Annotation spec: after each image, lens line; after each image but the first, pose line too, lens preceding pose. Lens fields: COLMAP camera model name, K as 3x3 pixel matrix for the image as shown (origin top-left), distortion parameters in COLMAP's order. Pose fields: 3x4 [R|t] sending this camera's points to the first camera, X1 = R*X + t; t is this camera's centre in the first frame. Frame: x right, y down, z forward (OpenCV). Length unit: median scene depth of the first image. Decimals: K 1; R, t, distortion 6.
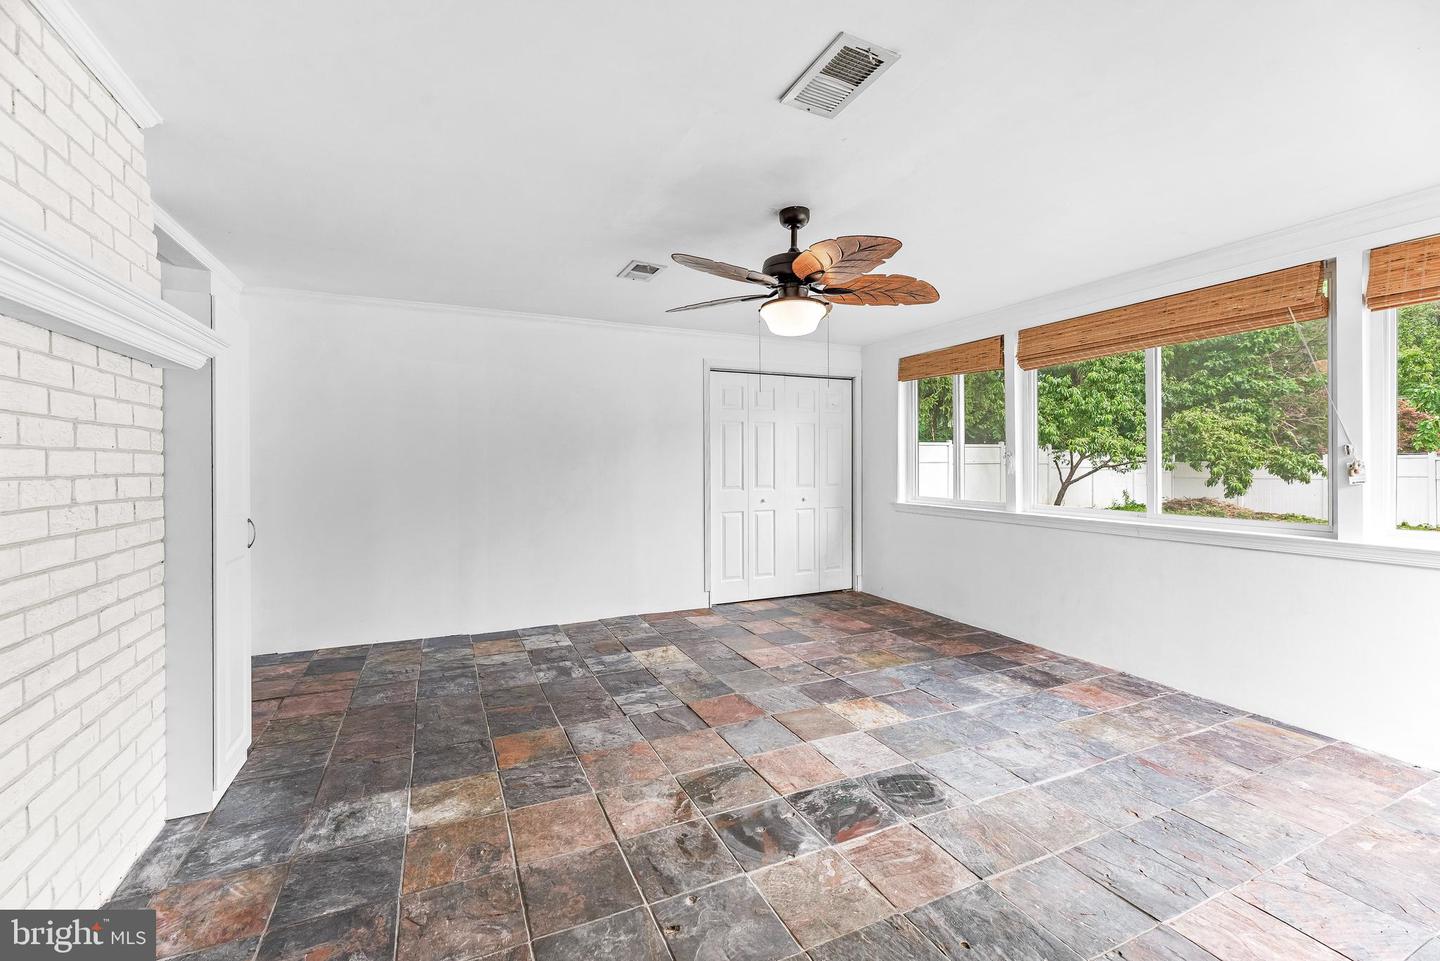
lens RADIAL K [[588.6, 0, 718.5], [0, 588.6, 470.2], [0, 0, 1]] dist [0.001401, -0.000331]
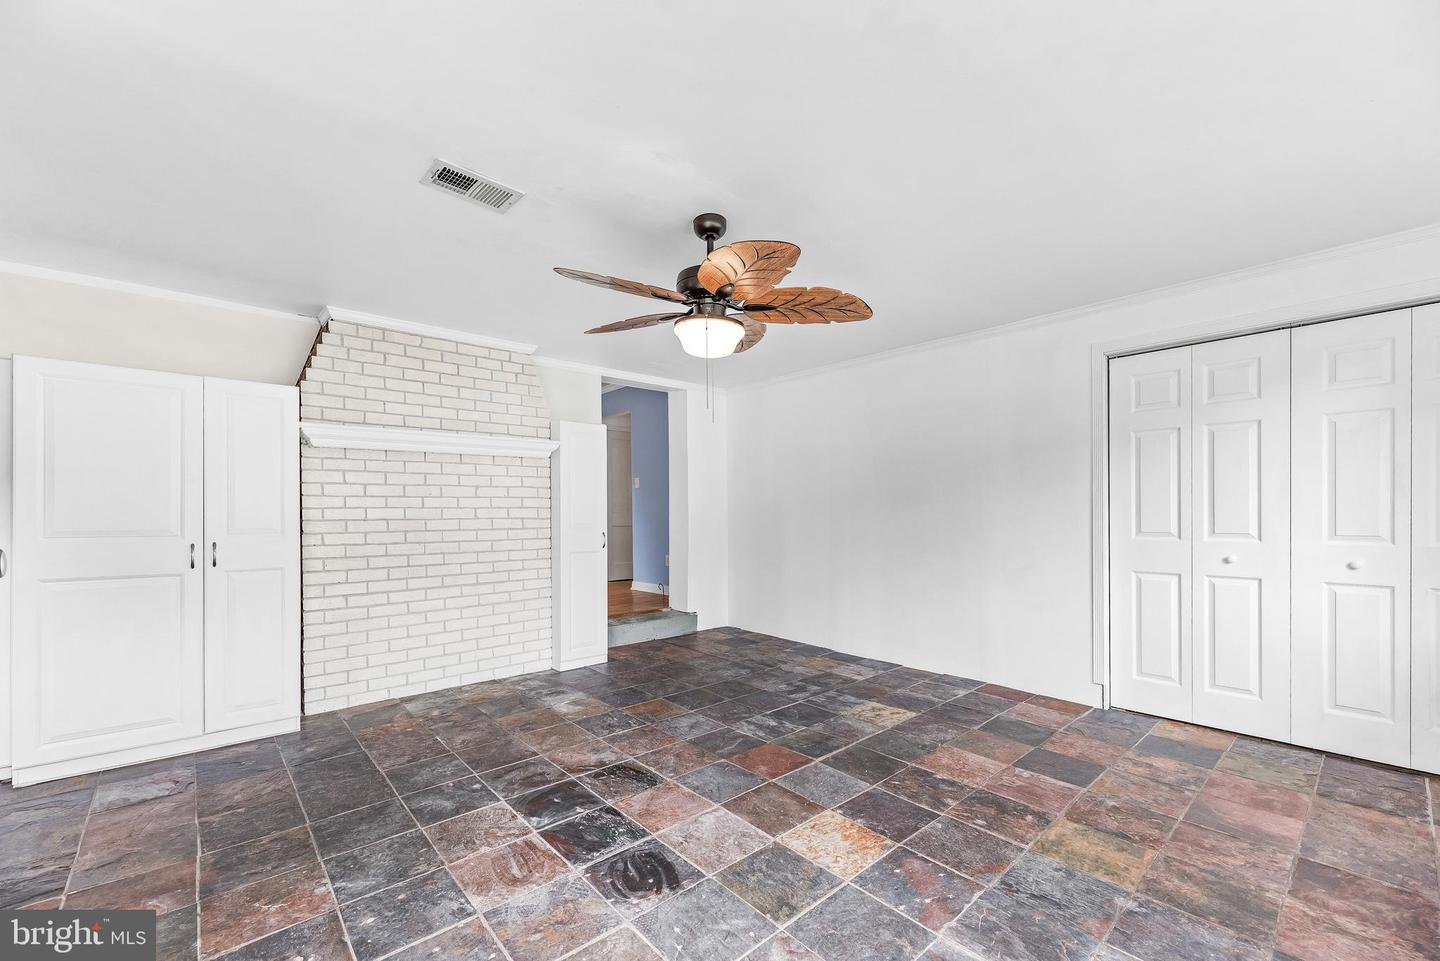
lens RADIAL K [[588.6, 0, 697.4], [0, 588.6, 517.1], [0, 0, 1]] dist [0.001401, -0.000331]
pose [[0.279879, 0.014779, -0.959922, 1.253370], [-0.003772, 0.999891, 0.014294, 0.011142], [0.960028, -0.000379, 0.279904, 0.901943]]
